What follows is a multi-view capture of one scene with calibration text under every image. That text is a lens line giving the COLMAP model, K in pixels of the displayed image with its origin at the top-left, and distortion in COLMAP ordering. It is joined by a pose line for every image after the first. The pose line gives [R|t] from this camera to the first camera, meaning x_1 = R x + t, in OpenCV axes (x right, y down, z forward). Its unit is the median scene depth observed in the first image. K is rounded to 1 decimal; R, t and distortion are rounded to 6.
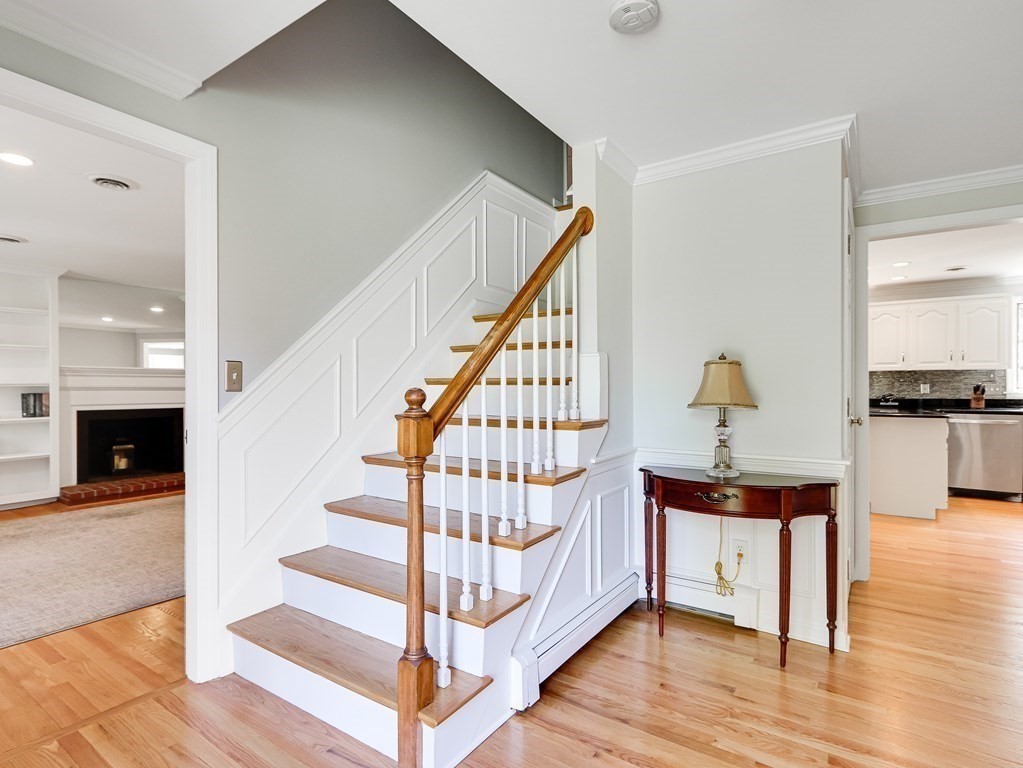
lens RADIAL K [[541.0, 0, 506.8], [0, 541.0, 388.4], [0, 0, 1]] dist [0.000193, -0.000760]
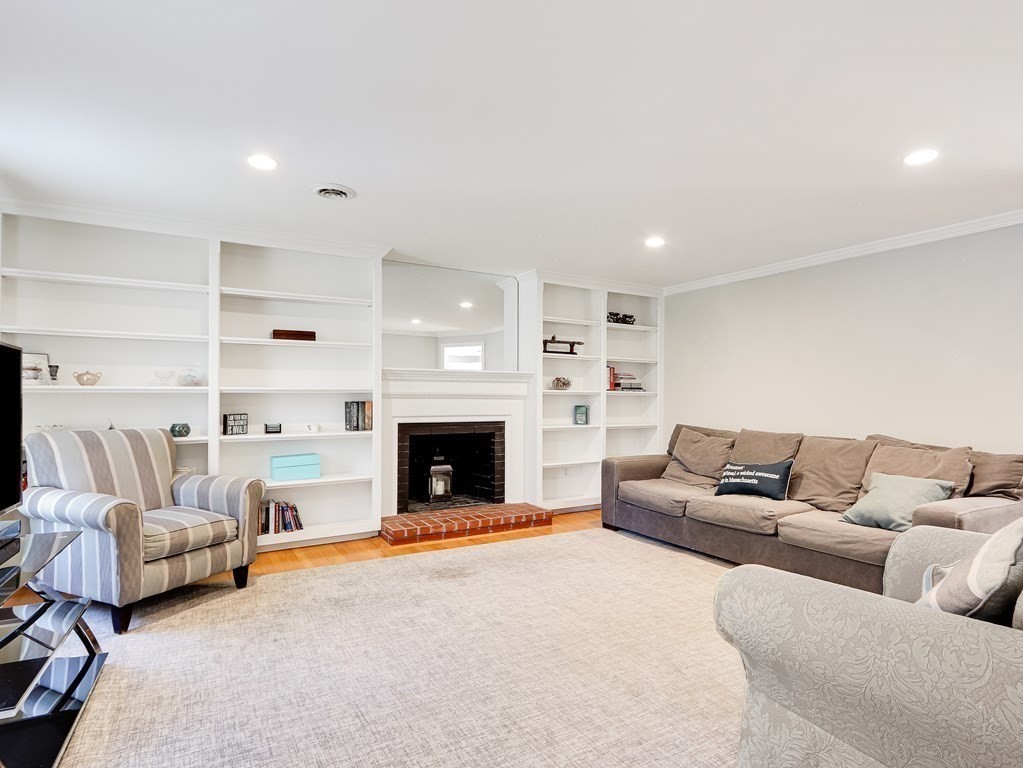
lens RADIAL K [[541.0, 0, 506.8], [0, 541.0, 388.4], [0, 0, 1]] dist [0.000193, -0.000760]
pose [[0.907947, -0.001099, -0.419083, -0.317838], [-0.005554, 0.999877, -0.014654, -0.000110], [0.419048, 0.015633, 0.907830, 0.342727]]
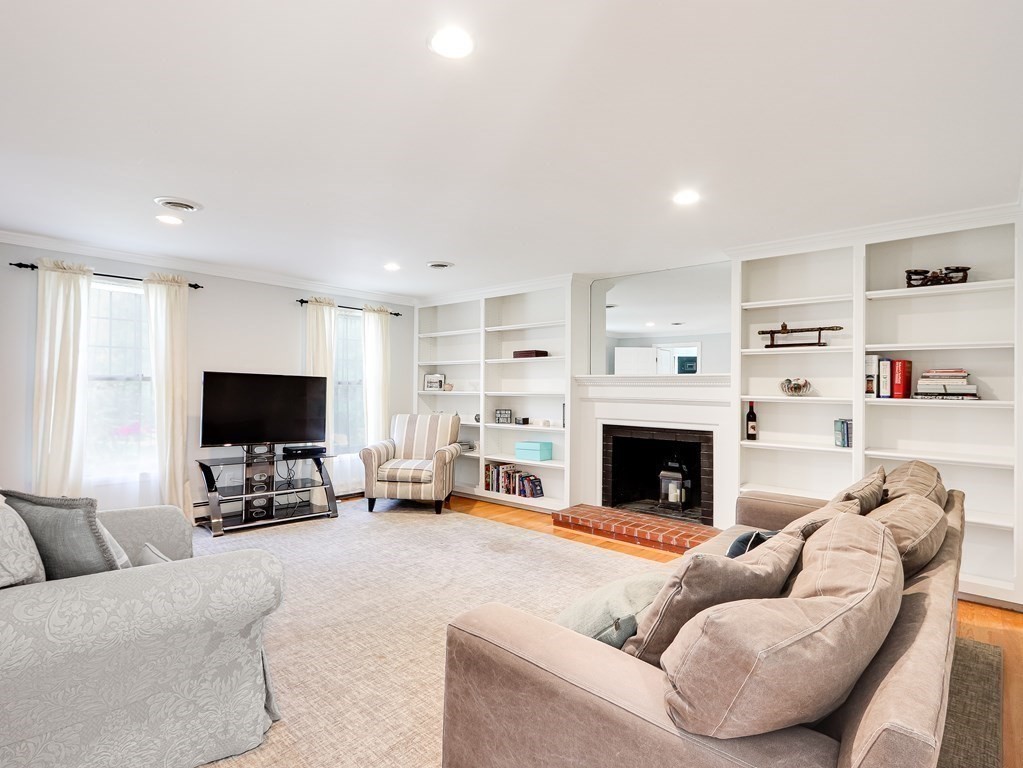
lens RADIAL K [[516.4, 0, 511.5], [0, 516.4, 384.0], [0, 0, 1]] dist [-0.003462, -0.000406]
pose [[-0.090994, -0.009010, -0.995811, 0.080765], [-0.011717, 0.999900, -0.007977, -0.018043], [0.995783, 0.010942, -0.091090, 0.960577]]
